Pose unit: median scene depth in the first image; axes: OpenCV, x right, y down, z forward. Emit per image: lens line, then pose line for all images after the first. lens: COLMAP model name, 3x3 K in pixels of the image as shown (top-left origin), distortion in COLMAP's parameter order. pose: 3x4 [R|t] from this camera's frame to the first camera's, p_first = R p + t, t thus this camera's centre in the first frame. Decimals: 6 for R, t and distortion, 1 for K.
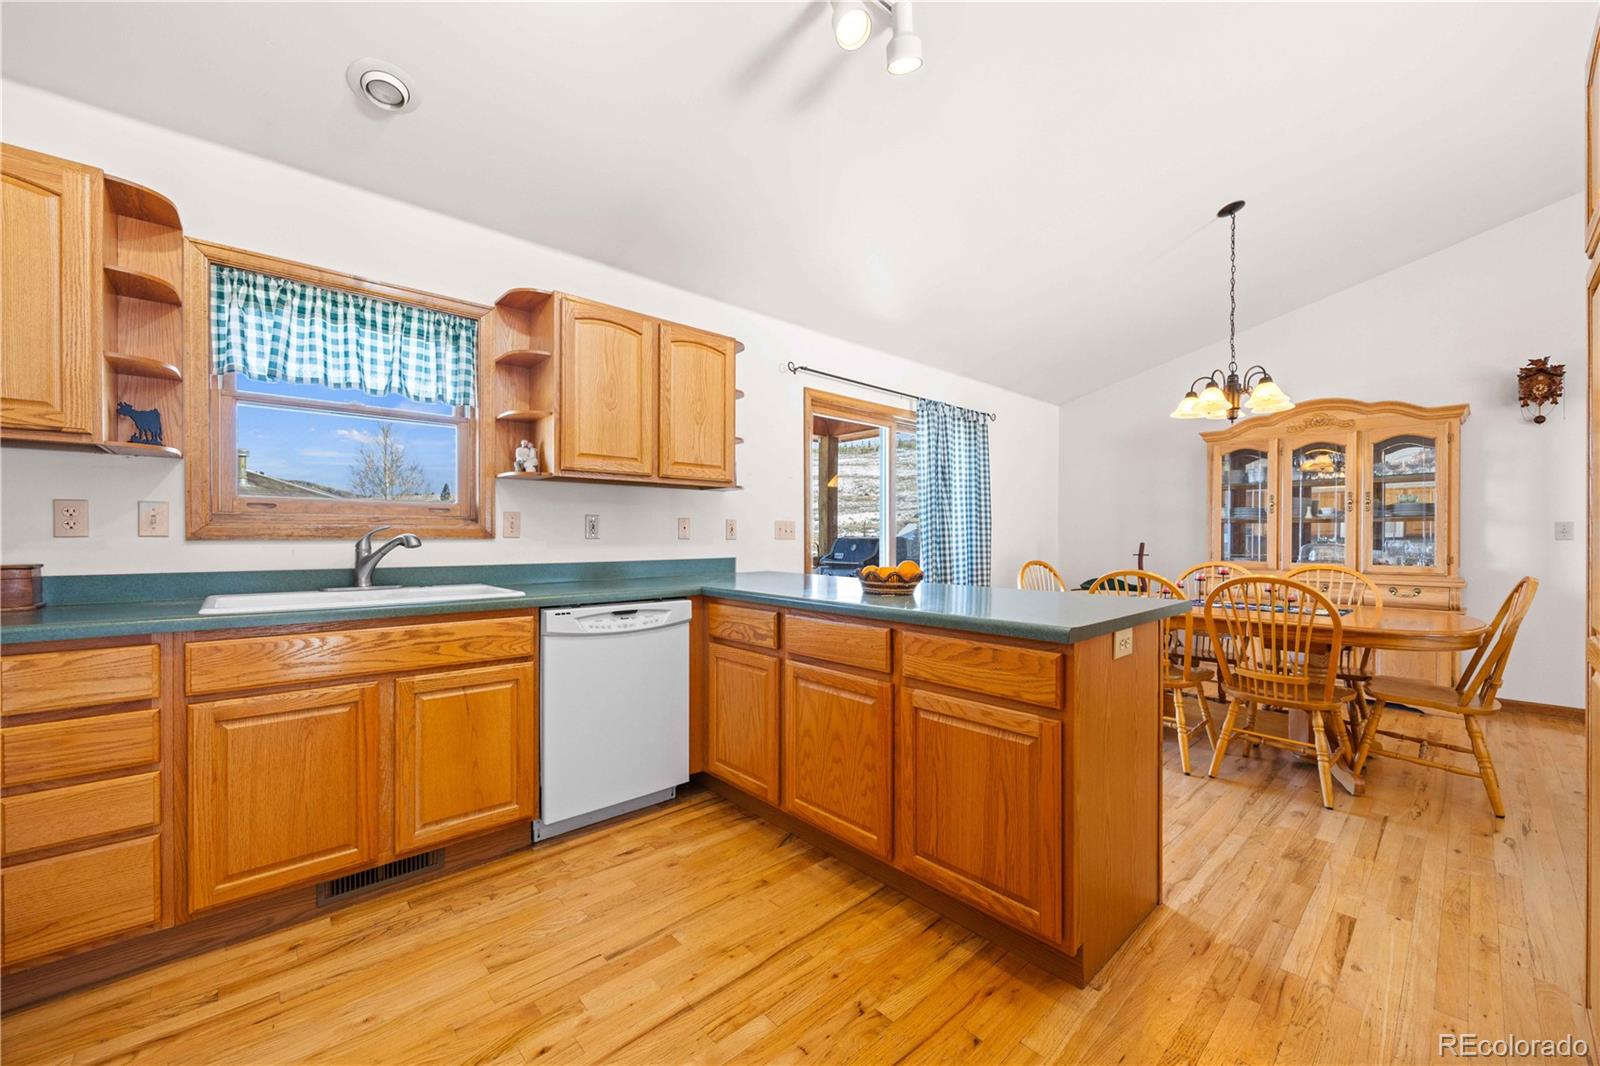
lens RADIAL K [[612.4, 0, 806.3], [0, 612.4, 542.8], [0, 0, 1]] dist [-0.009917, 0.001296]
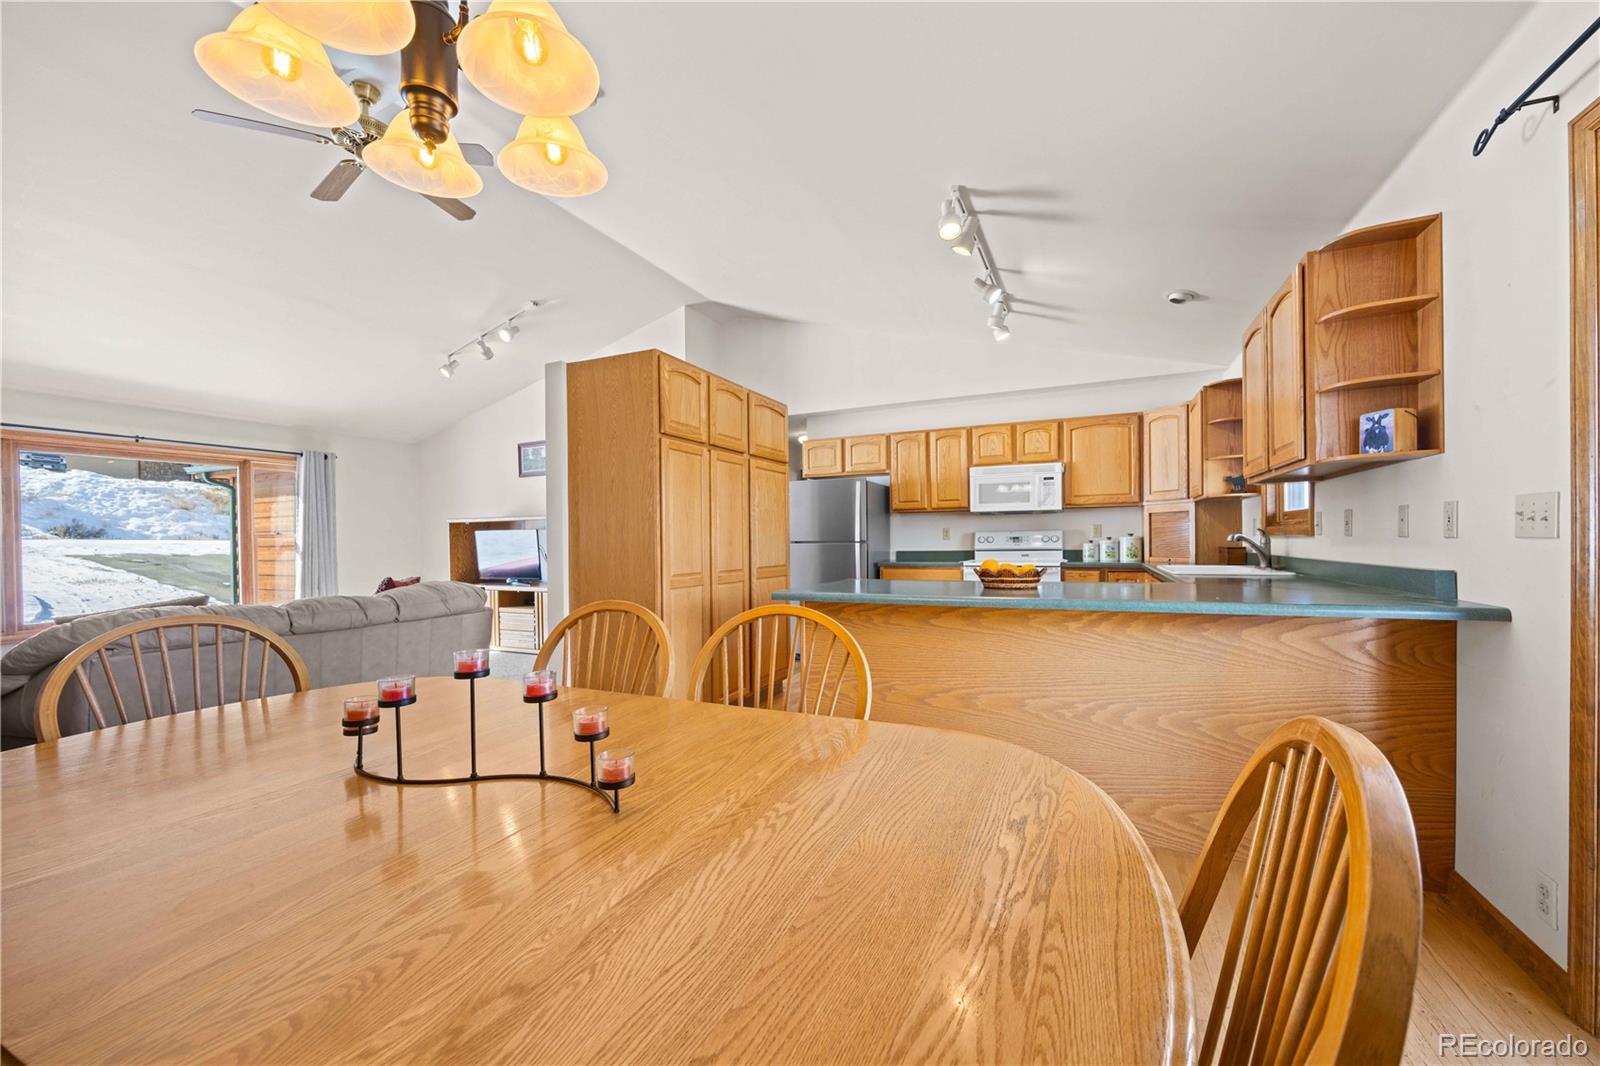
lens RADIAL K [[612.4, 0, 807.4], [0, 612.4, 544.2], [0, 0, 1]] dist [-0.009917, 0.001296]
pose [[-0.920570, 0.011546, -0.390406, 1.029863], [0.006488, 0.999877, 0.014273, -0.017839], [0.390523, 0.010606, -0.920532, 2.118645]]
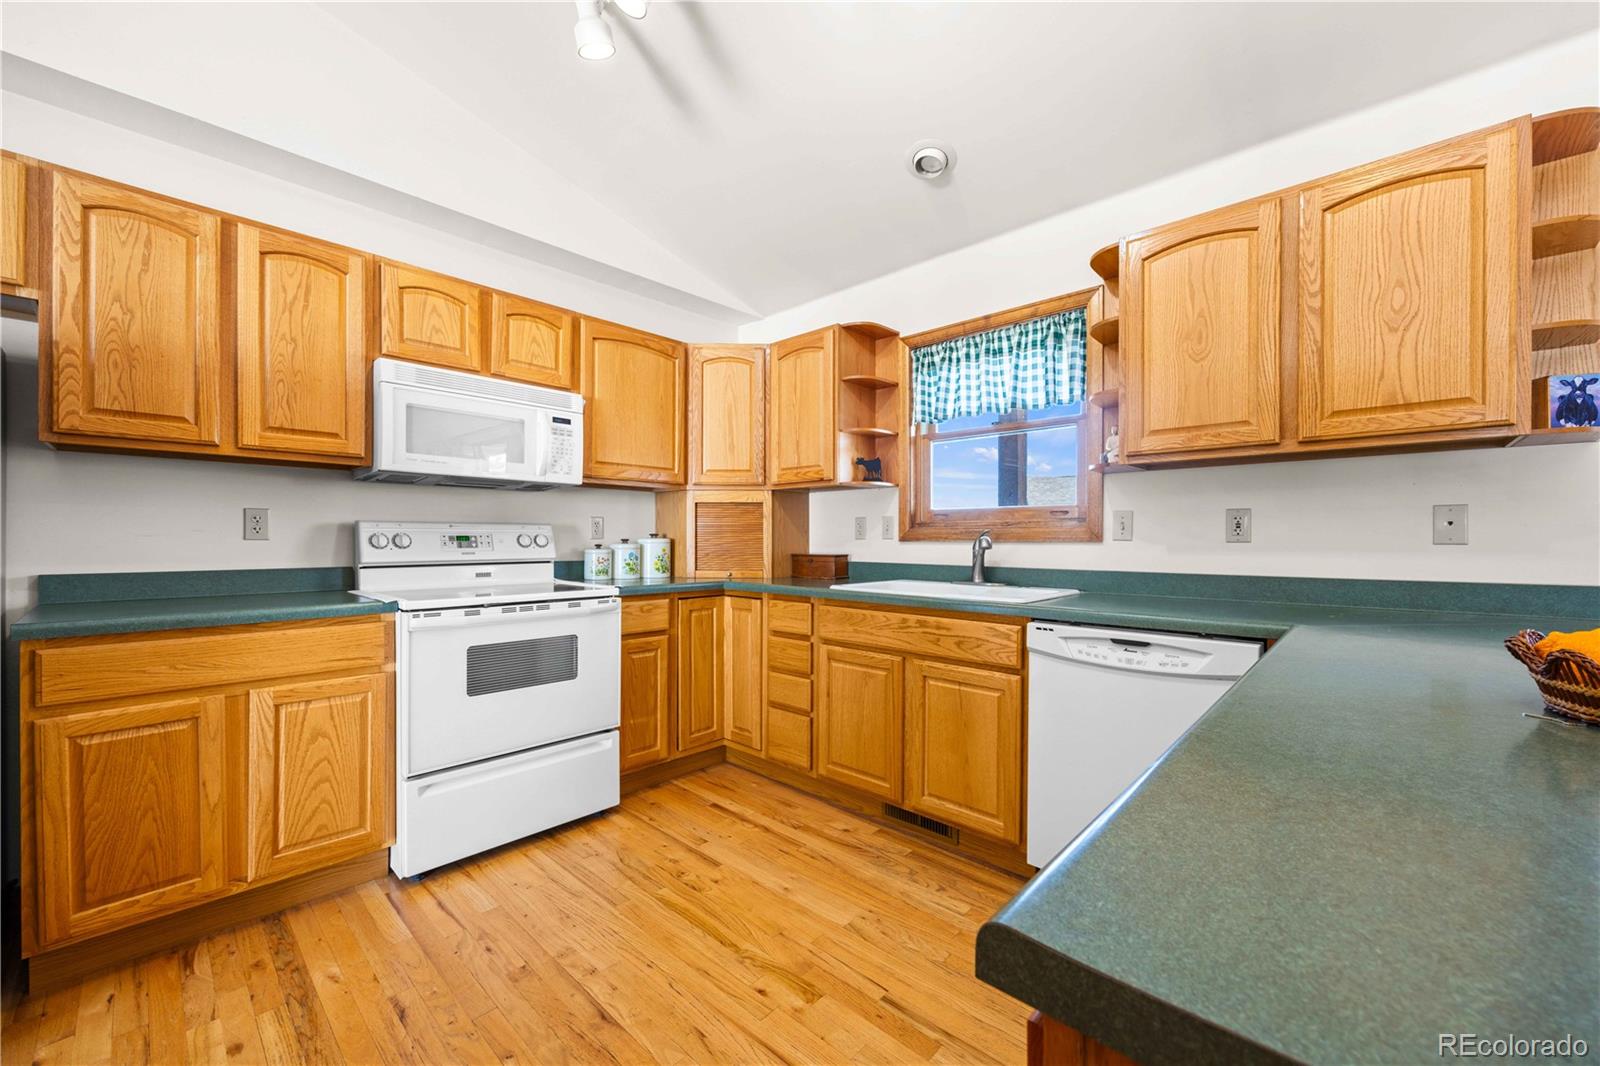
lens RADIAL K [[612.4, 0, 795.8], [0, 612.4, 540.6], [0, 0, 1]] dist [-0.009917, 0.001296]
pose [[0.075024, 0.001665, -0.997180, 0.441950], [-0.011915, 0.999929, 0.000773, -0.004426], [0.997111, 0.011823, 0.075039, 0.607078]]
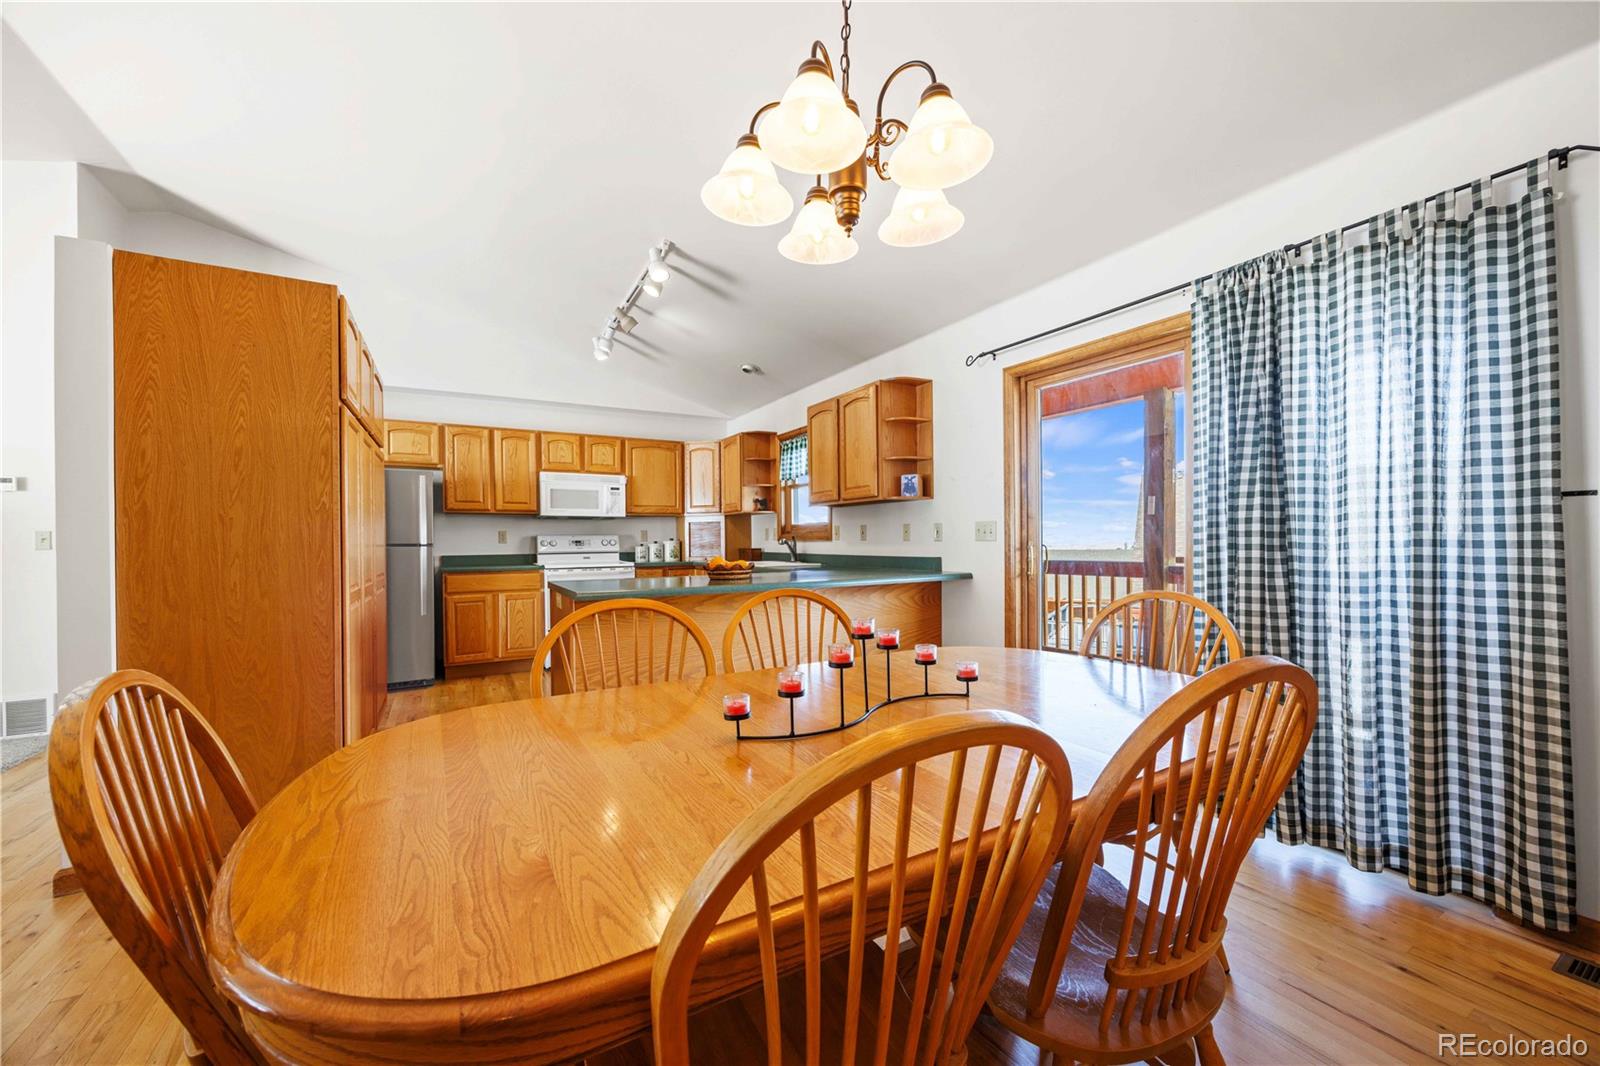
lens RADIAL K [[612.4, 0, 801.6], [0, 612.4, 544.2], [0, 0, 1]] dist [-0.009917, 0.001296]
pose [[-0.220067, 0.007798, -0.975454, 1.698974], [-0.001192, 0.999965, 0.008263, -0.013163], [0.975484, 0.002981, -0.220050, 1.665005]]
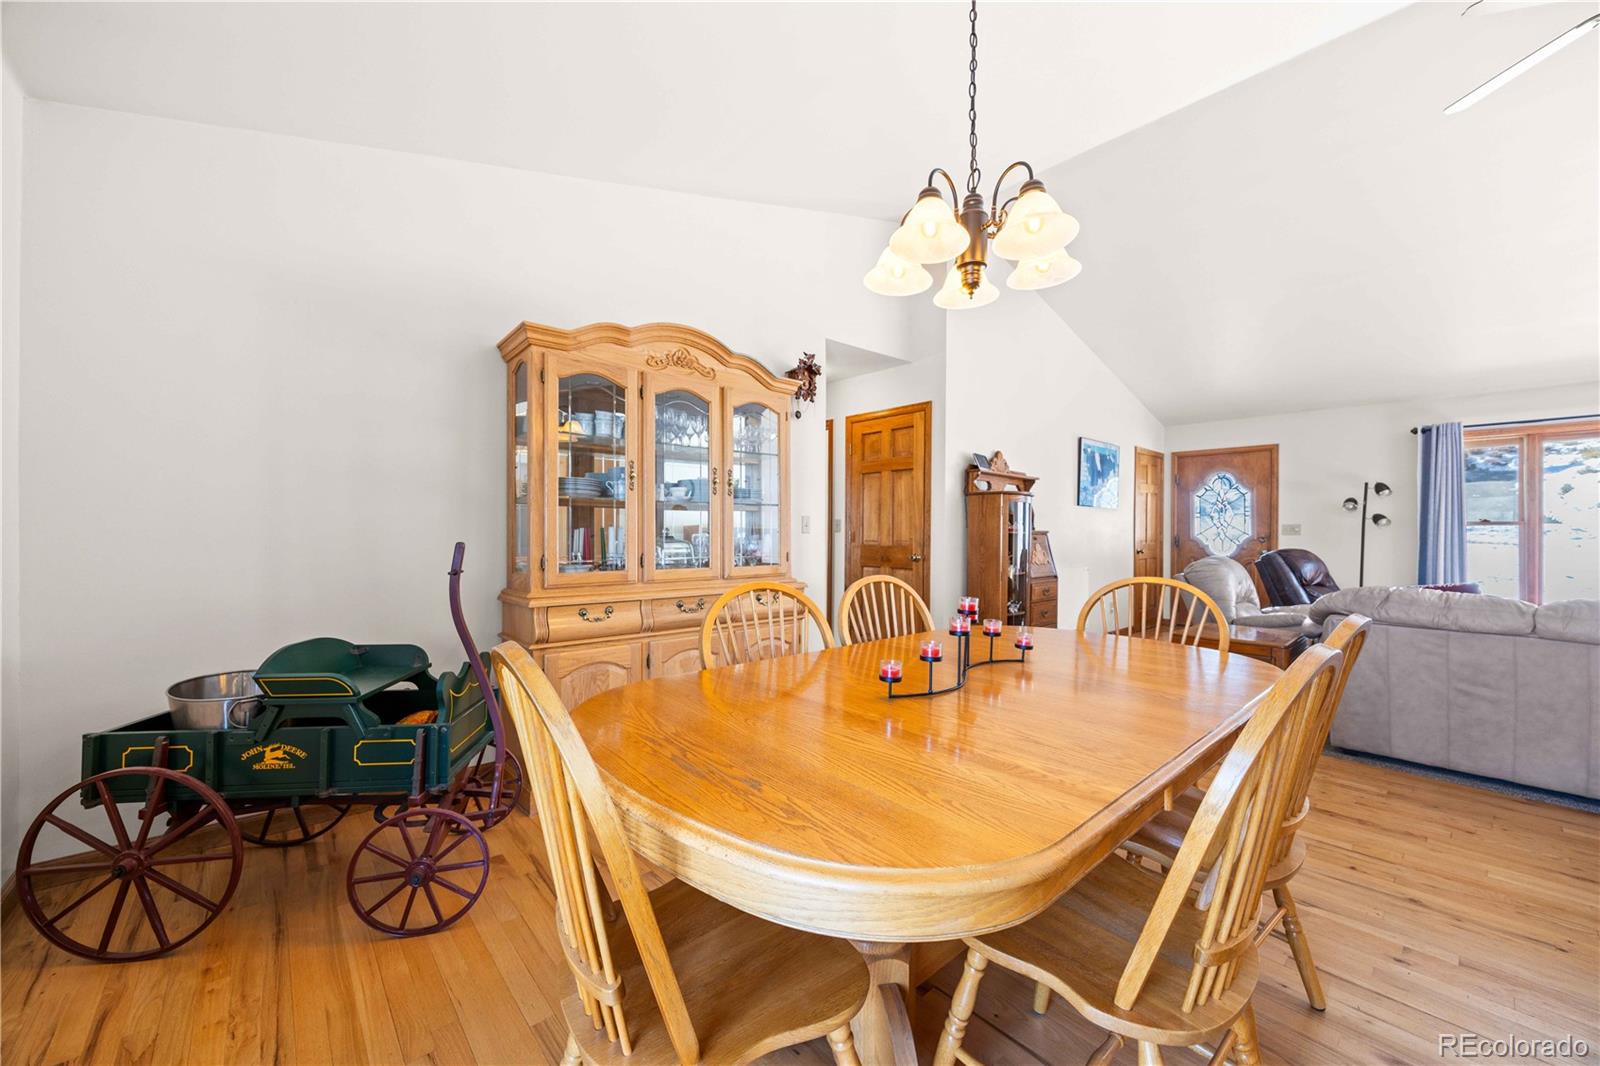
lens RADIAL K [[612.4, 0, 803.5], [0, 612.4, 533.0], [0, 0, 1]] dist [-0.009917, 0.001296]
pose [[0.022664, -0.002167, 0.999741, 0.343124], [0.005624, 0.999982, 0.002040, -0.014431], [-0.999727, 0.005577, 0.022676, 1.780322]]
